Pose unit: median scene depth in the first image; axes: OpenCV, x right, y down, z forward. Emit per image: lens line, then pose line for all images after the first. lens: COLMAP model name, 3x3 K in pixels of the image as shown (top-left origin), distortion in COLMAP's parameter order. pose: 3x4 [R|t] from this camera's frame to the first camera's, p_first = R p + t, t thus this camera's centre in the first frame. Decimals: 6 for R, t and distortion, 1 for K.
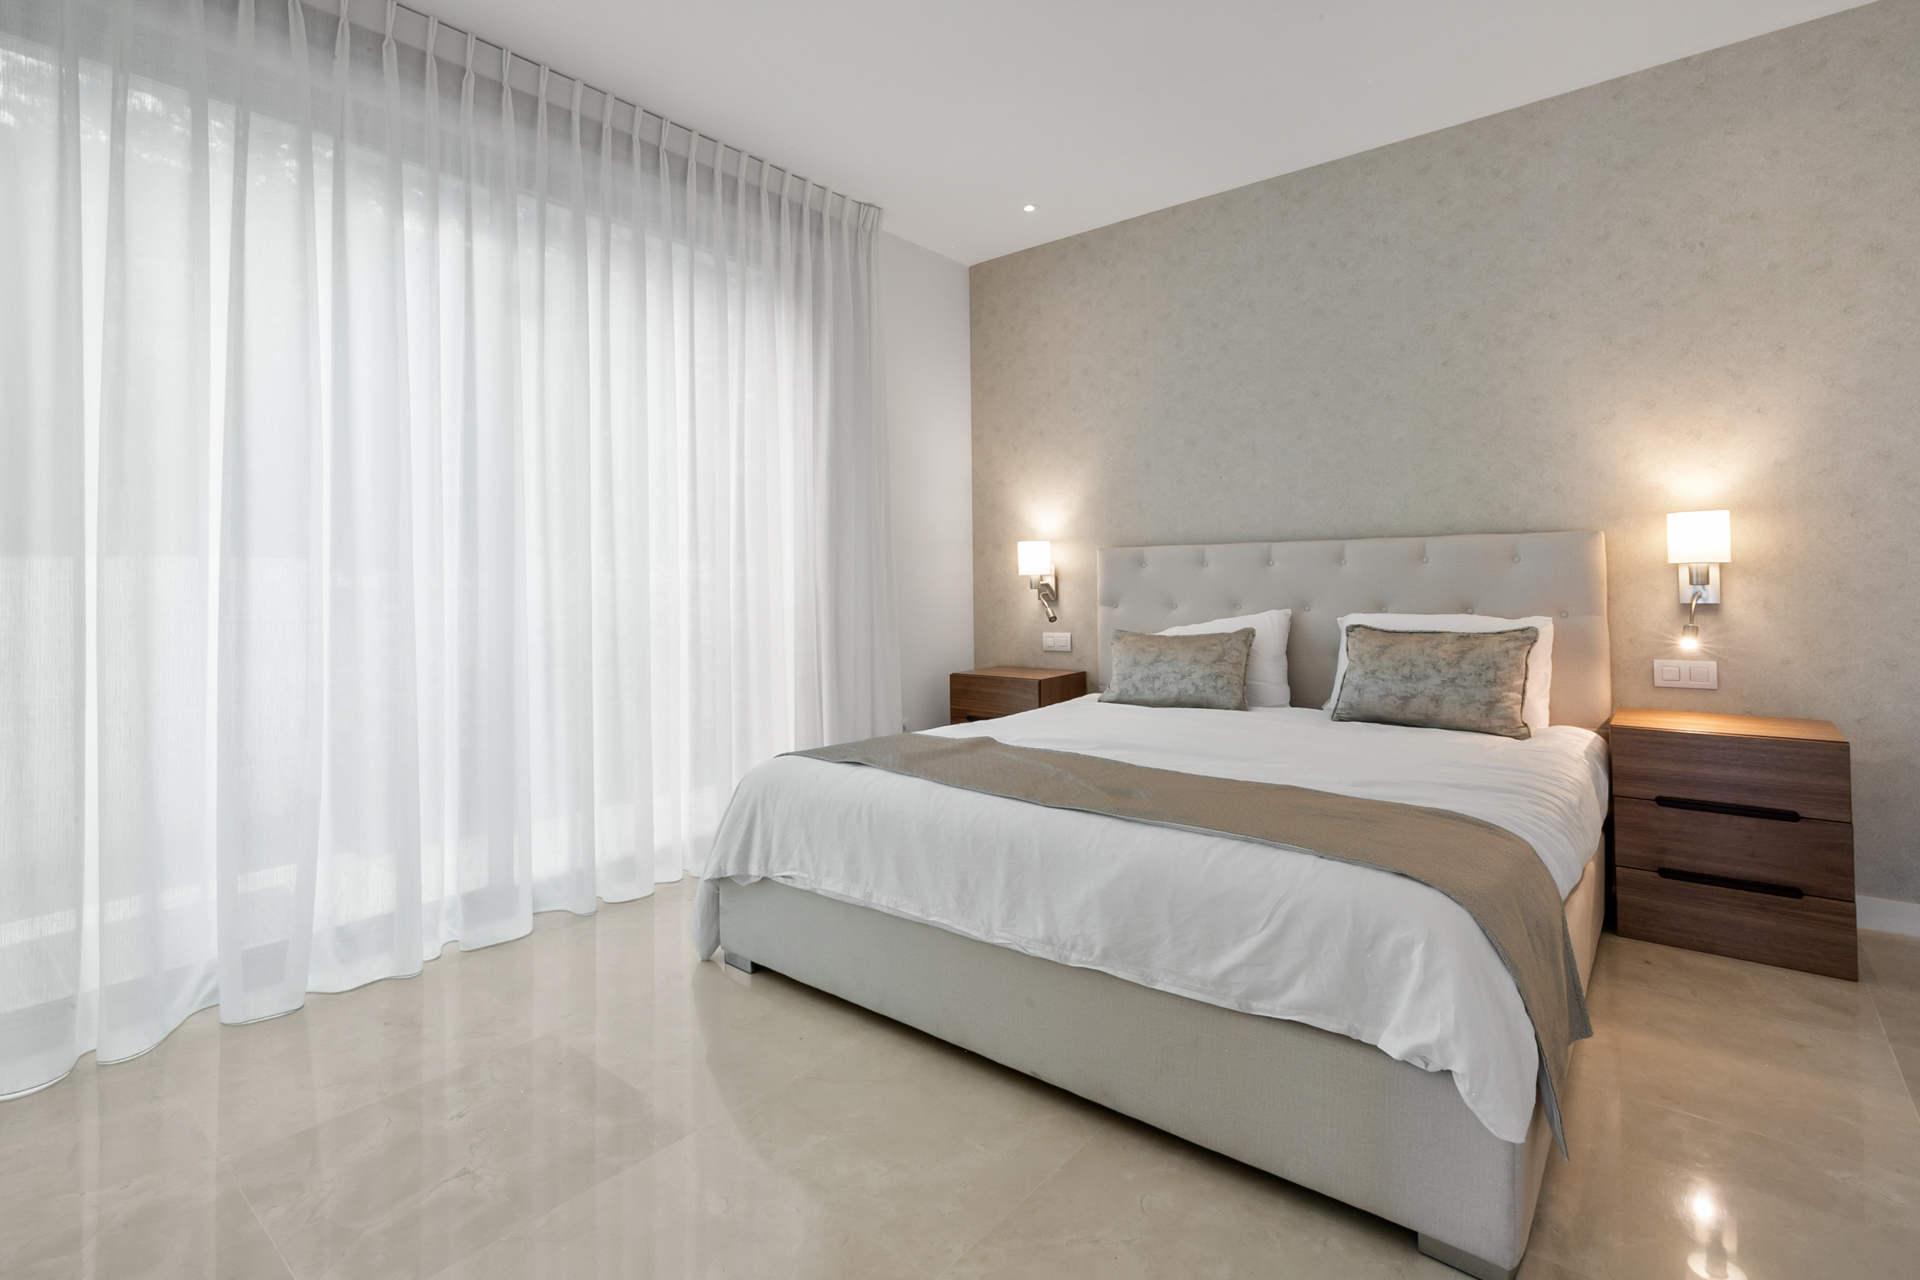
lens RADIAL K [[901.1, 0, 960.0], [0, 901.1, 593.0], [0, 0, 1]] dist [-0.011908, 0.004619]
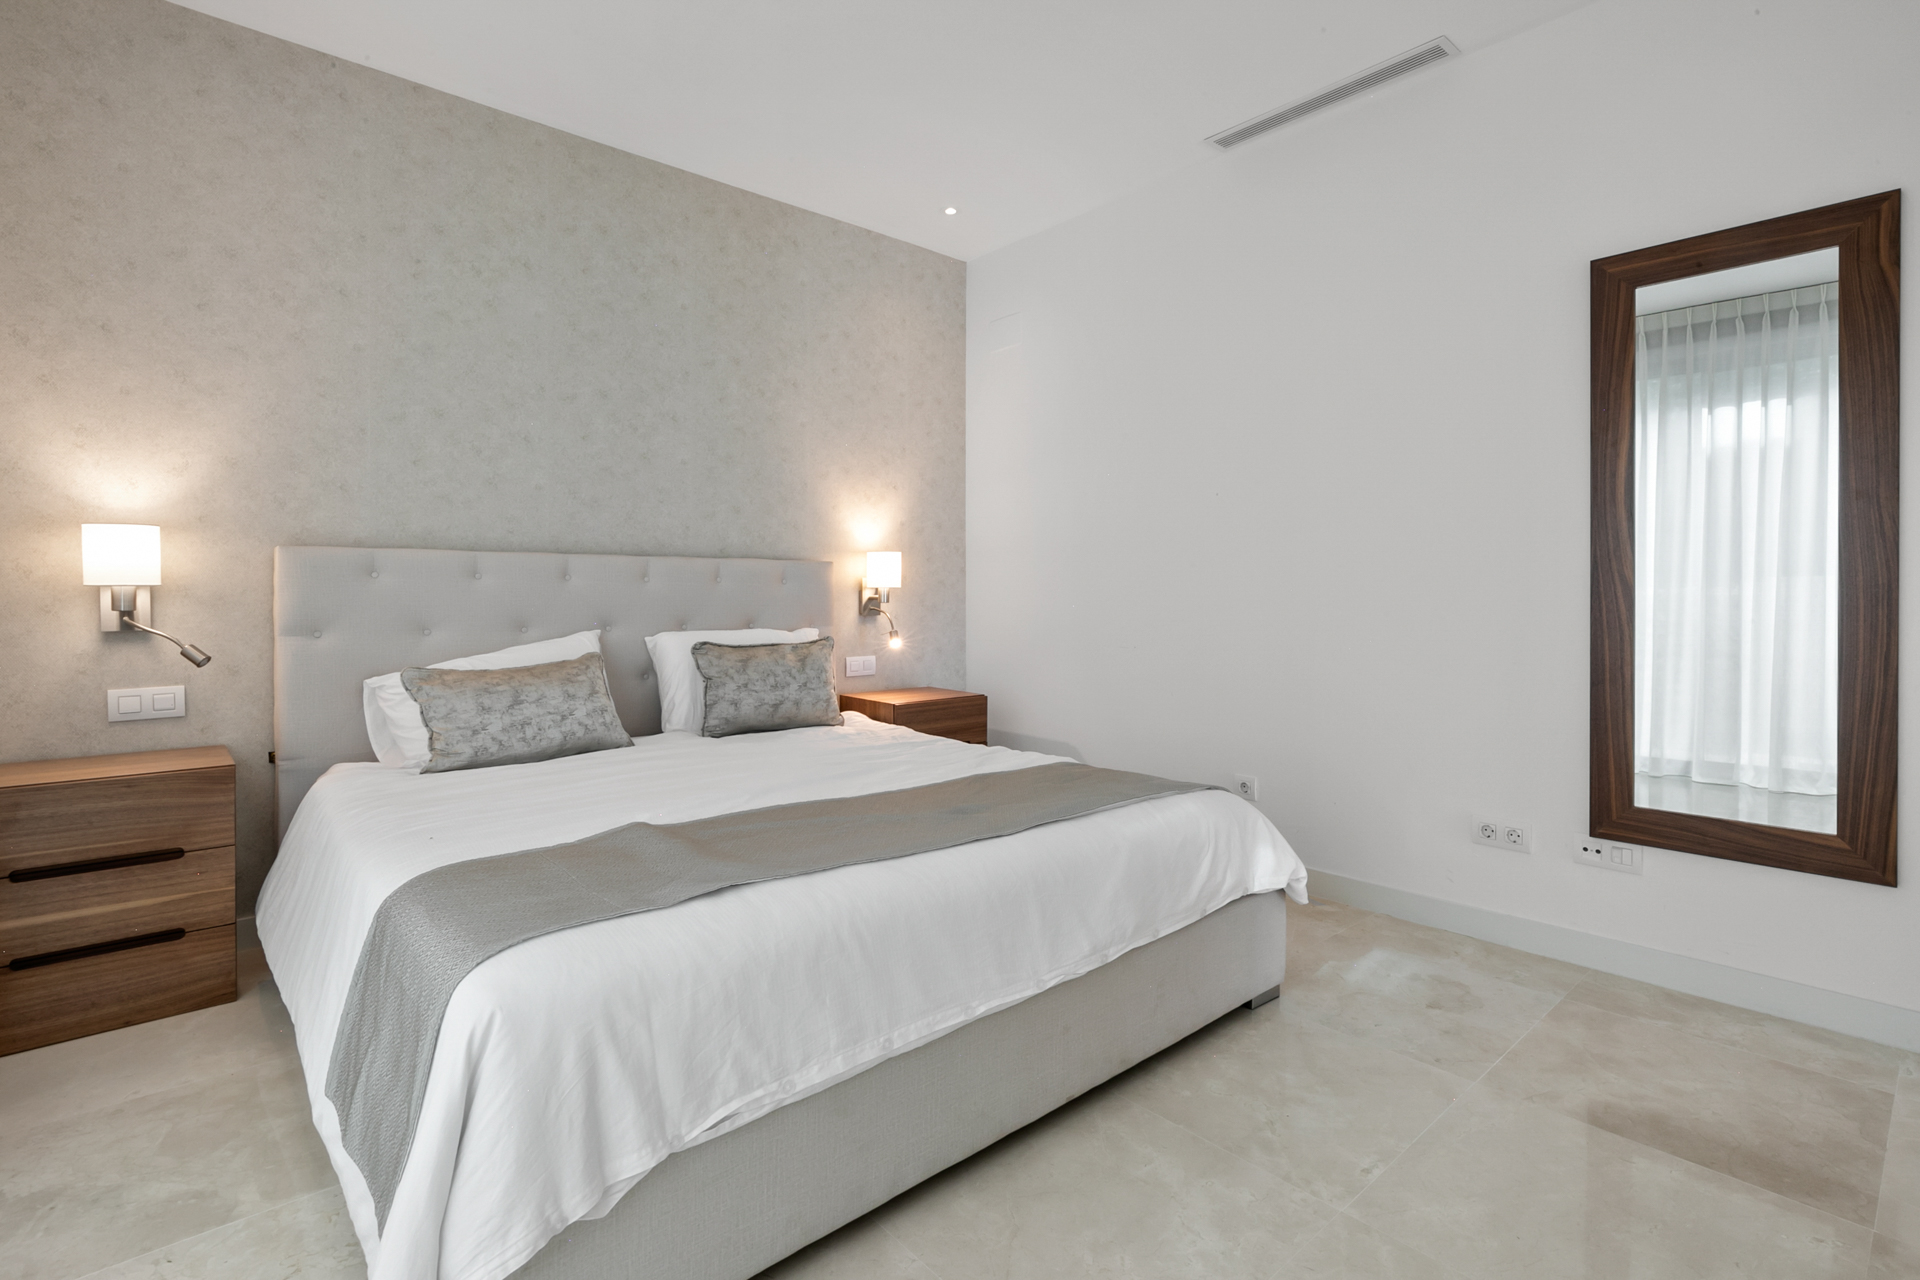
lens RADIAL K [[909.9, 0, 963.0], [0, 909.9, 623.9], [0, 0, 1]] dist [-0.009149, -0.000138]
pose [[0.155723, -0.021340, 0.987570, -0.550205], [0.011717, 0.999736, 0.019755, -0.001882], [-0.987731, 0.008495, 0.155932, 0.583090]]
